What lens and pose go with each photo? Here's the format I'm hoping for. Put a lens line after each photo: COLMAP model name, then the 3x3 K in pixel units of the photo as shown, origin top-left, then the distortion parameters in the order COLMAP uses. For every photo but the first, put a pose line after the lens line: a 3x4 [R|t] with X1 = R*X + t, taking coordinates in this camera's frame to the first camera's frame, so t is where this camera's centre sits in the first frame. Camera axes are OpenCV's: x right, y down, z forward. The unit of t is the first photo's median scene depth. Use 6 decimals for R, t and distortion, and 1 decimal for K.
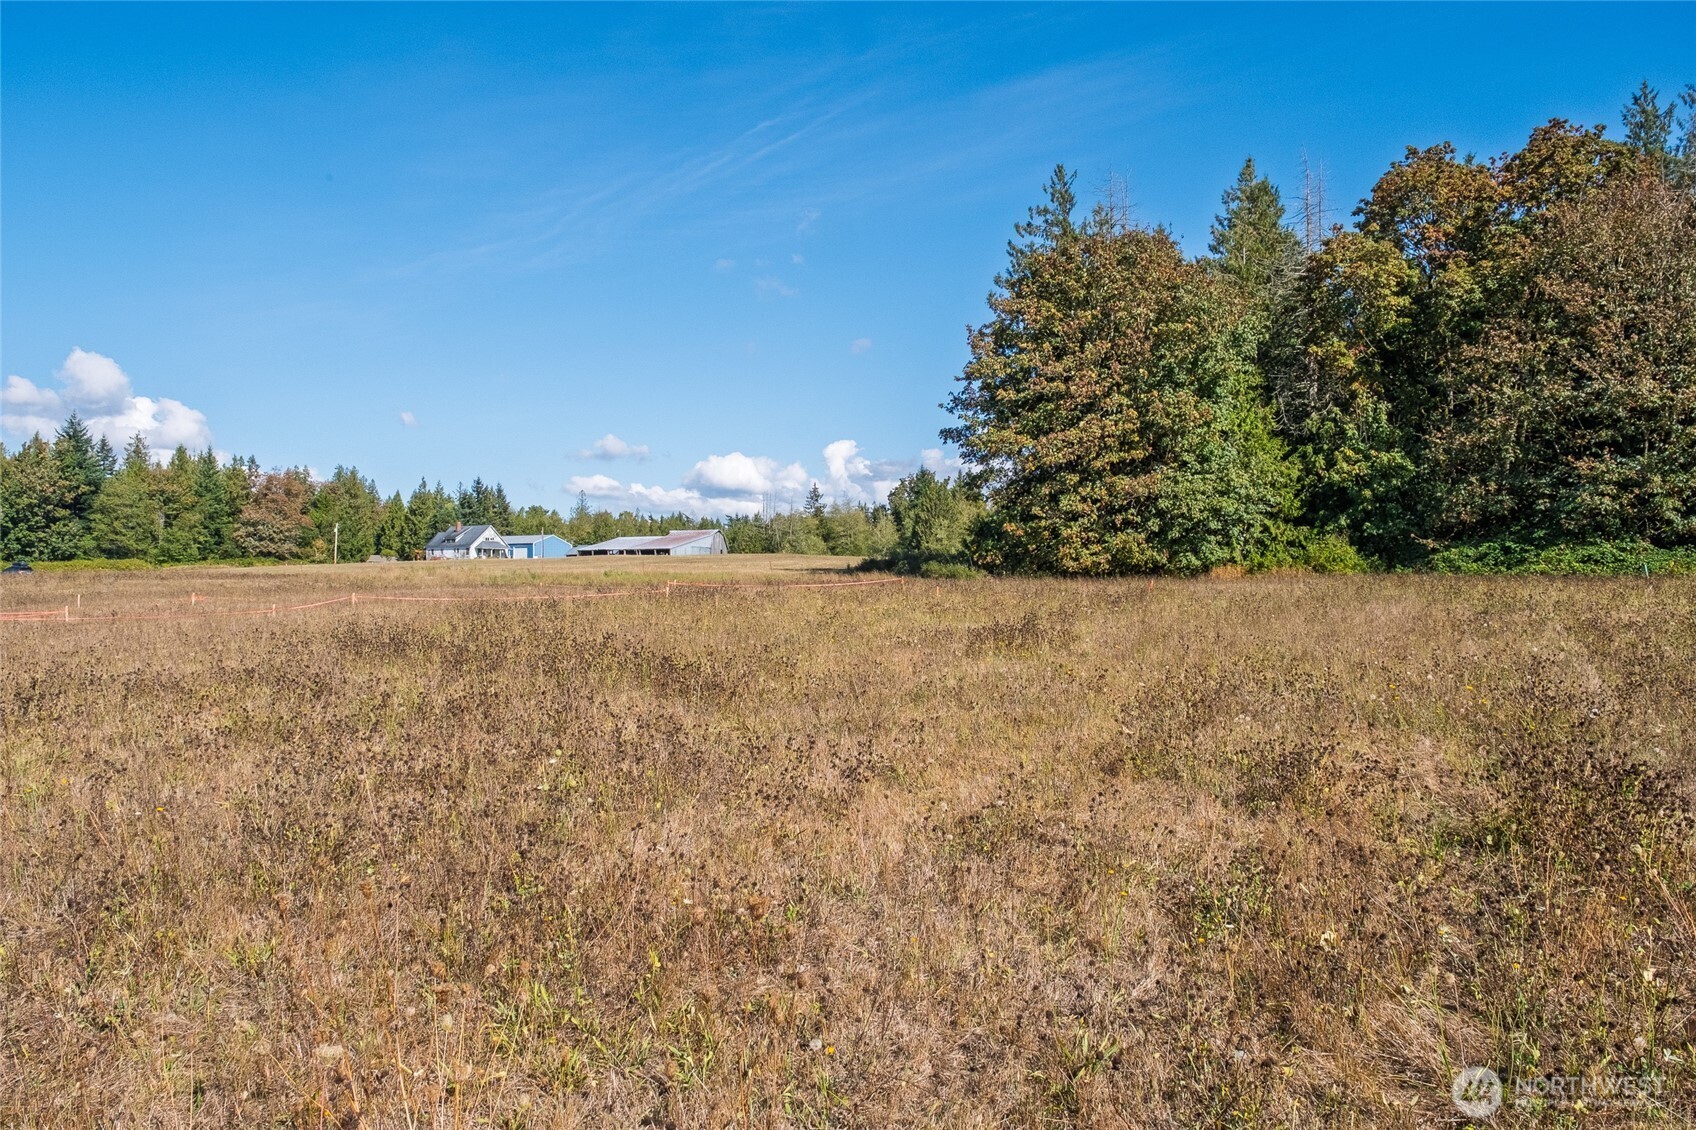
lens RADIAL K [[1166.6, 0, 857.1], [0, 1166.6, 576.0], [0, 0, 1]] dist [-0.006834, 0.003411]
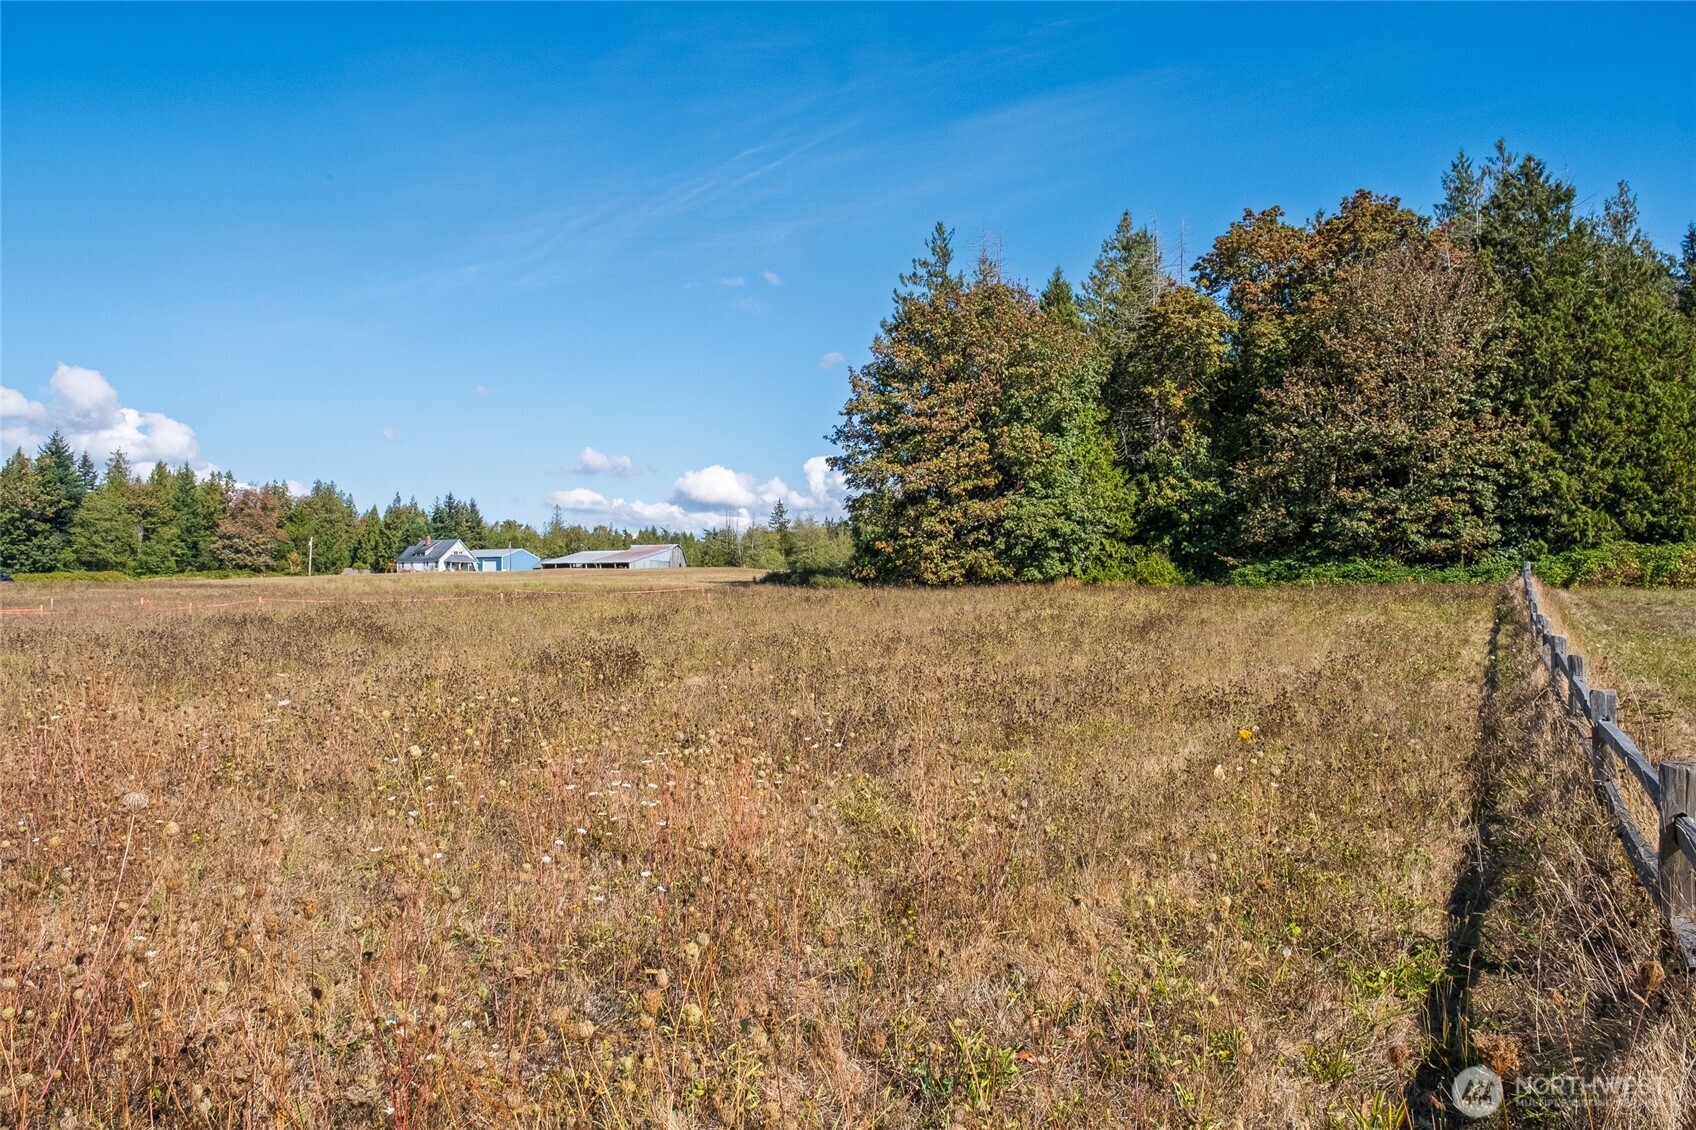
lens RADIAL K [[1166.6, 0, 859.0], [0, 1166.6, 573.3], [0, 0, 1]] dist [-0.006834, 0.003411]
pose [[0.999927, 0.002801, 0.011774, 0.083481], [-0.002630, 0.999891, -0.014495, 0.001925], [-0.011814, 0.014463, 0.999826, -0.118158]]
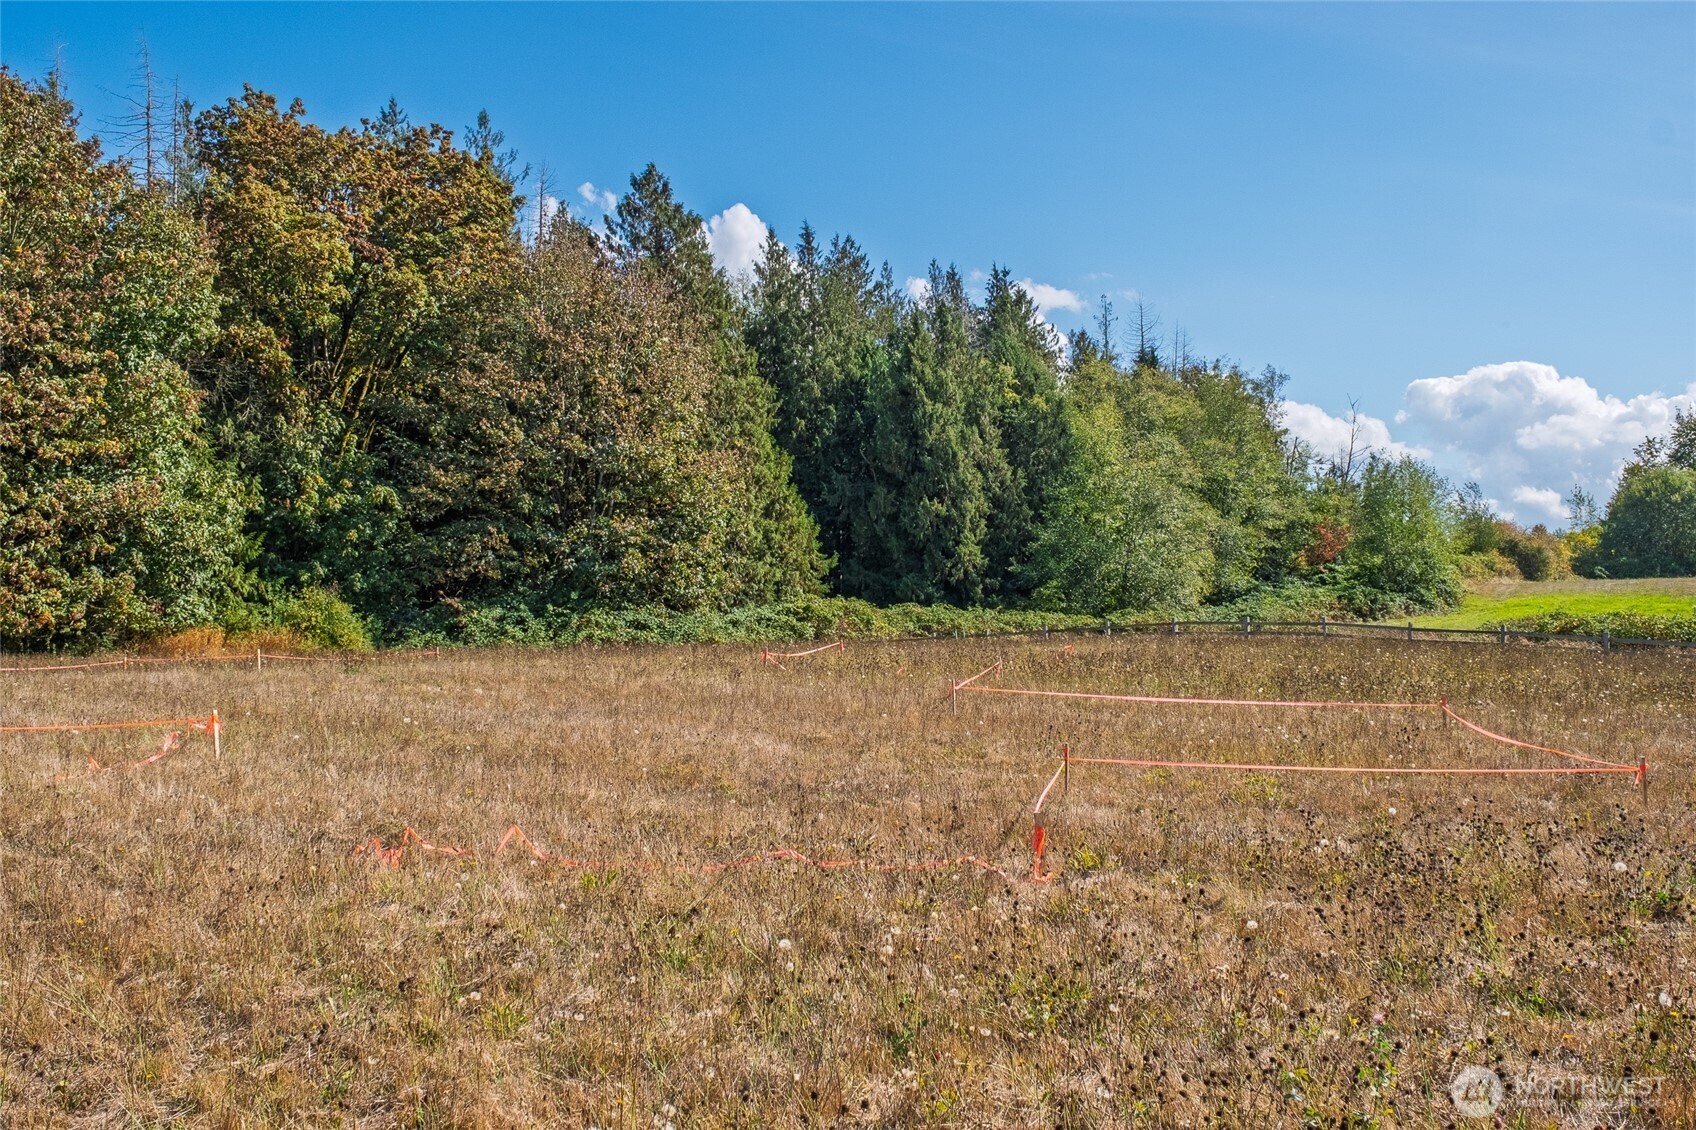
lens RADIAL K [[1538.7, 0, 853.9], [0, 1538.7, 560.6], [0, 0, 1]] dist [0.045740, -0.006203]
pose [[0.317600, 0.056035, 0.946568, -0.344736], [-0.003054, 0.998308, -0.058073, 0.003187], [-0.948220, 0.015553, 0.317233, 0.296880]]
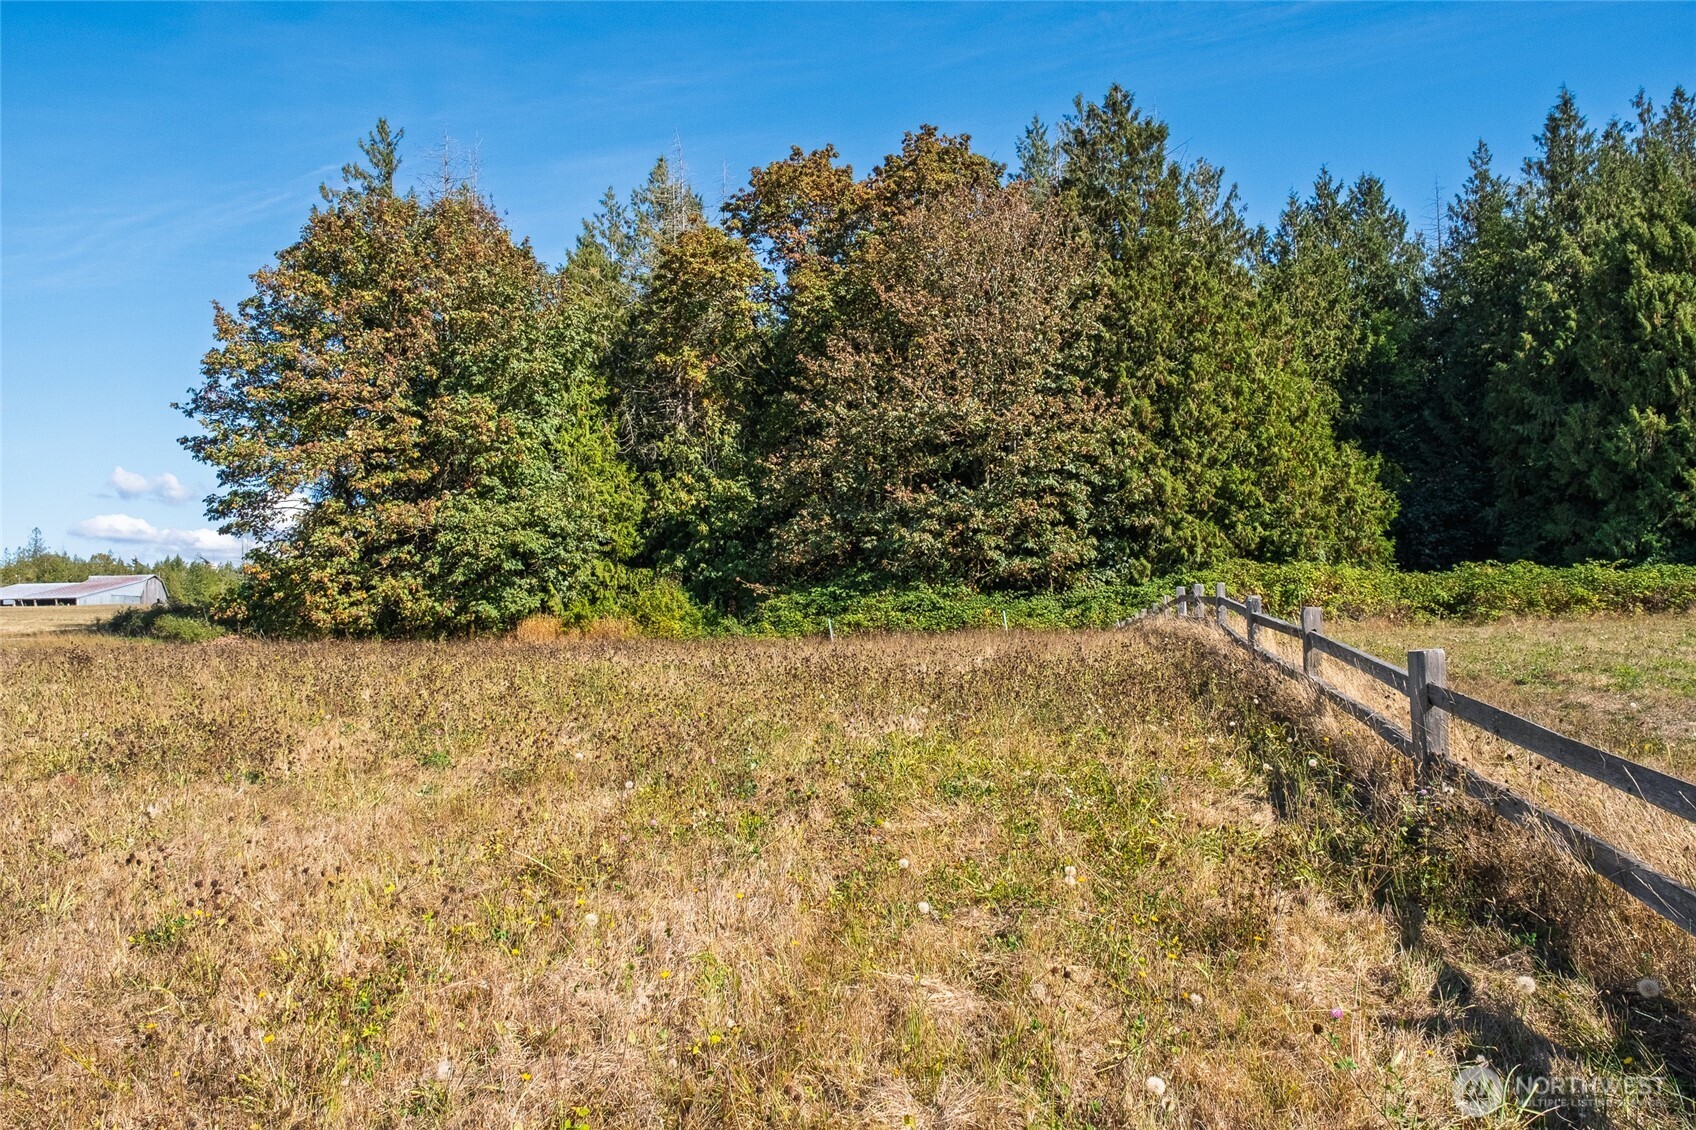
lens RADIAL K [[1166.6, 0, 850.0], [0, 1166.6, 576.5], [0, 0, 1]] dist [-0.006834, 0.003411]
pose [[0.944447, 0.000453, 0.328665, 0.214467], [0.012833, 0.999186, -0.038255, -0.003055], [-0.328414, 0.040348, 0.943672, 0.148479]]
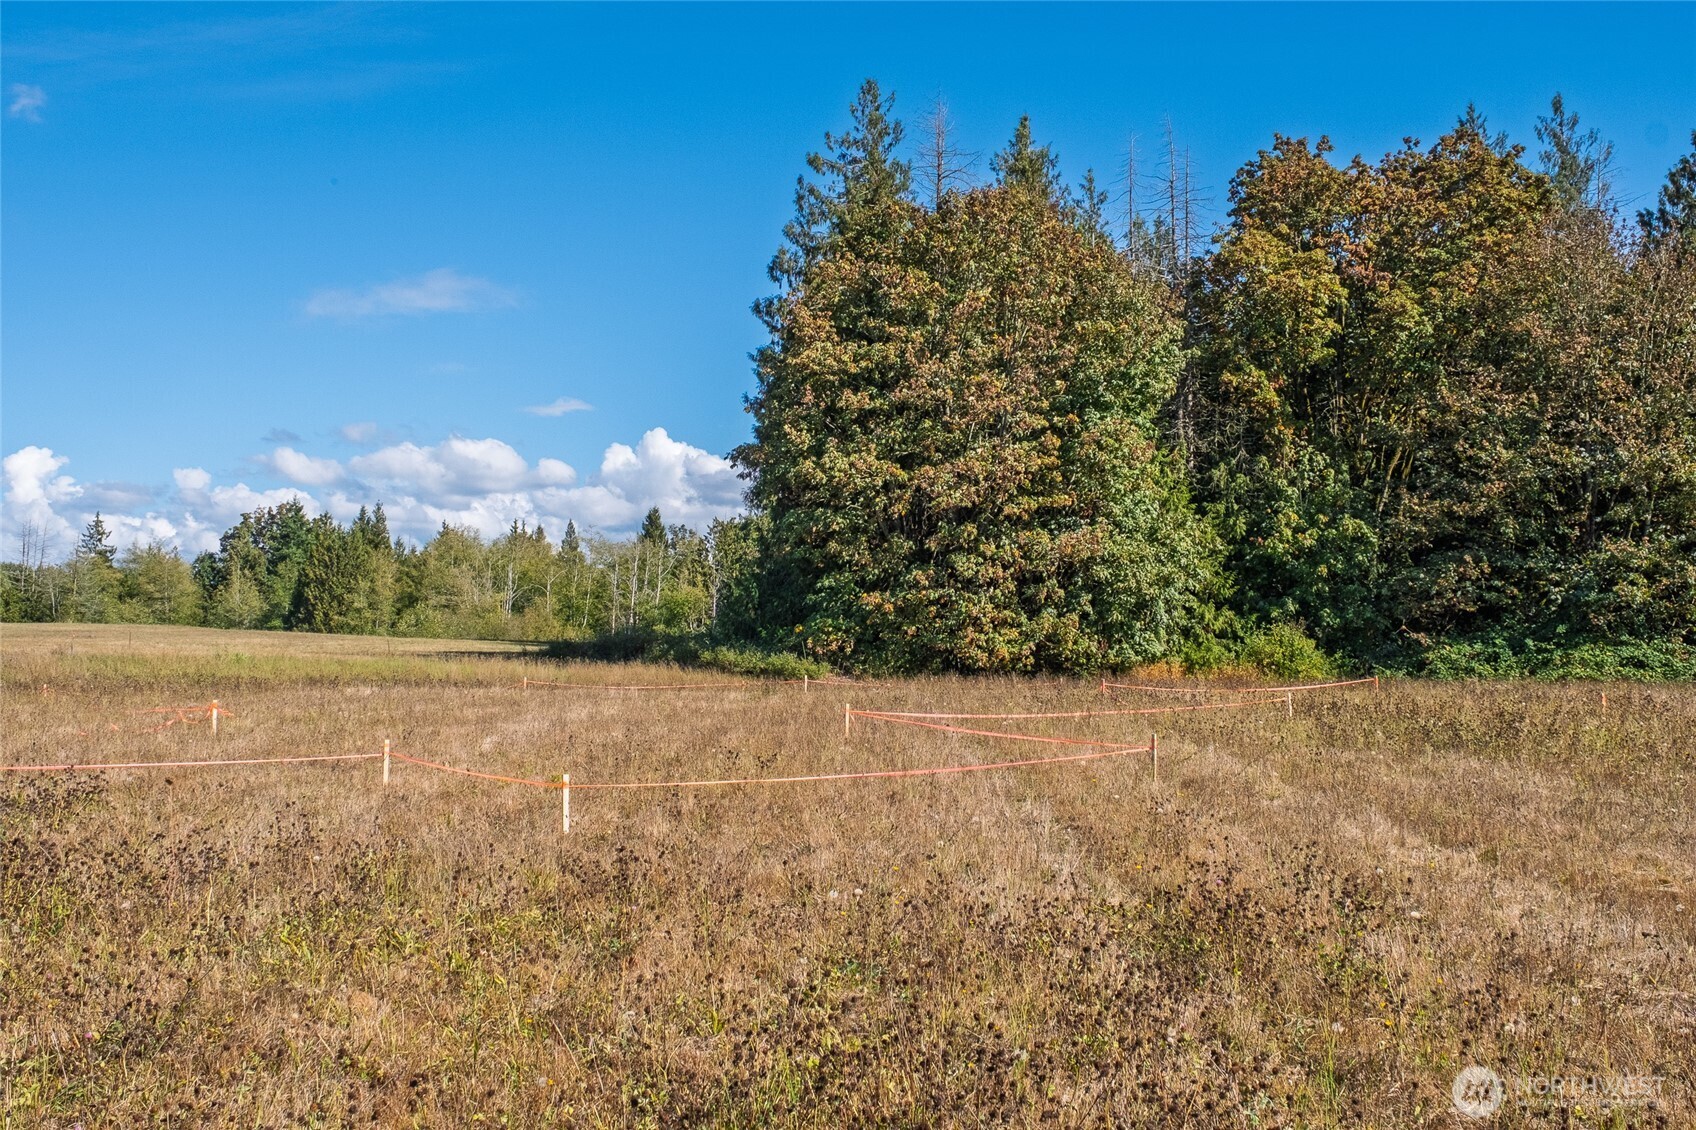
lens RADIAL K [[1639.2, 0, 859.4], [0, 1639.2, 571.2], [0, 0, 1]] dist [-0.000959, 0.000000]
pose [[0.891479, 0.044294, 0.450892, -0.257761], [-0.017326, 0.997814, -0.063766, 0.002426], [-0.452731, 0.049034, 0.890298, 0.149809]]
